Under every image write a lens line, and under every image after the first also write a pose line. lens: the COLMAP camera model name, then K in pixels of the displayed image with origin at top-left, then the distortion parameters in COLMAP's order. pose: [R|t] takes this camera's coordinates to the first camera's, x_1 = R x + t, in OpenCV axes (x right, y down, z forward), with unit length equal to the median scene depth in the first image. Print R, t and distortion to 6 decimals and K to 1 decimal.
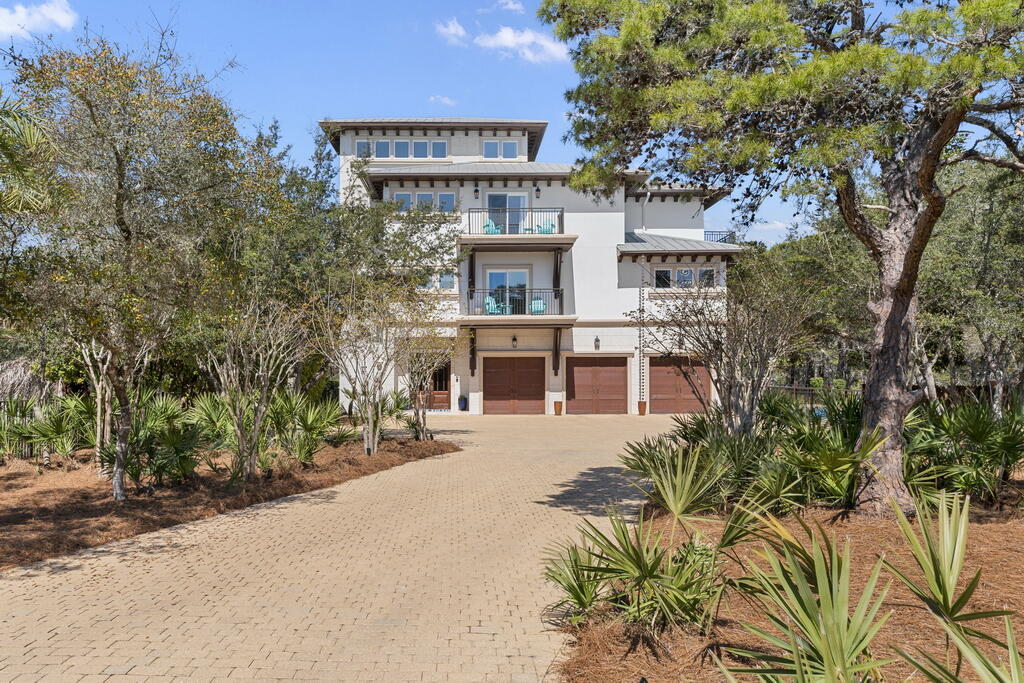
lens RADIAL K [[807.3, 0, 512.4], [0, 807.3, 341.6], [0, 0, 1]] dist [-0.001055, 0.000051]
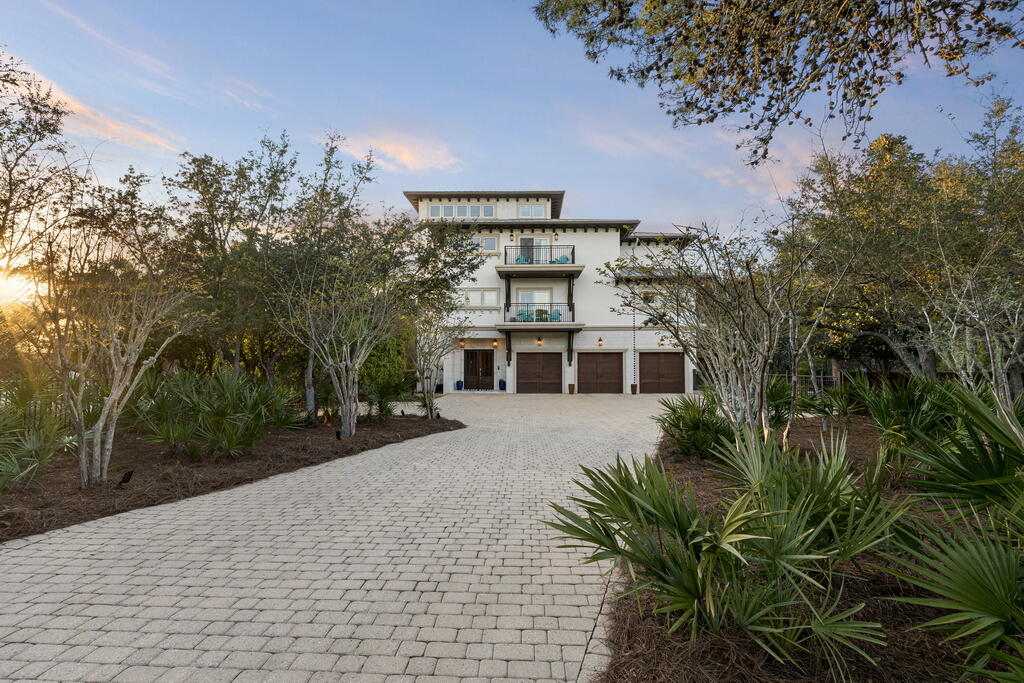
lens RADIAL K [[490.7, 0, 490.0], [0, 490.7, 346.9], [0, 0, 1]] dist [0.000457, -0.000043]
pose [[0.991677, -0.009457, -0.128406, 0.025432], [0.009170, 0.999954, -0.002821, 0.010114], [0.128427, 0.001620, 0.991718, 0.137958]]
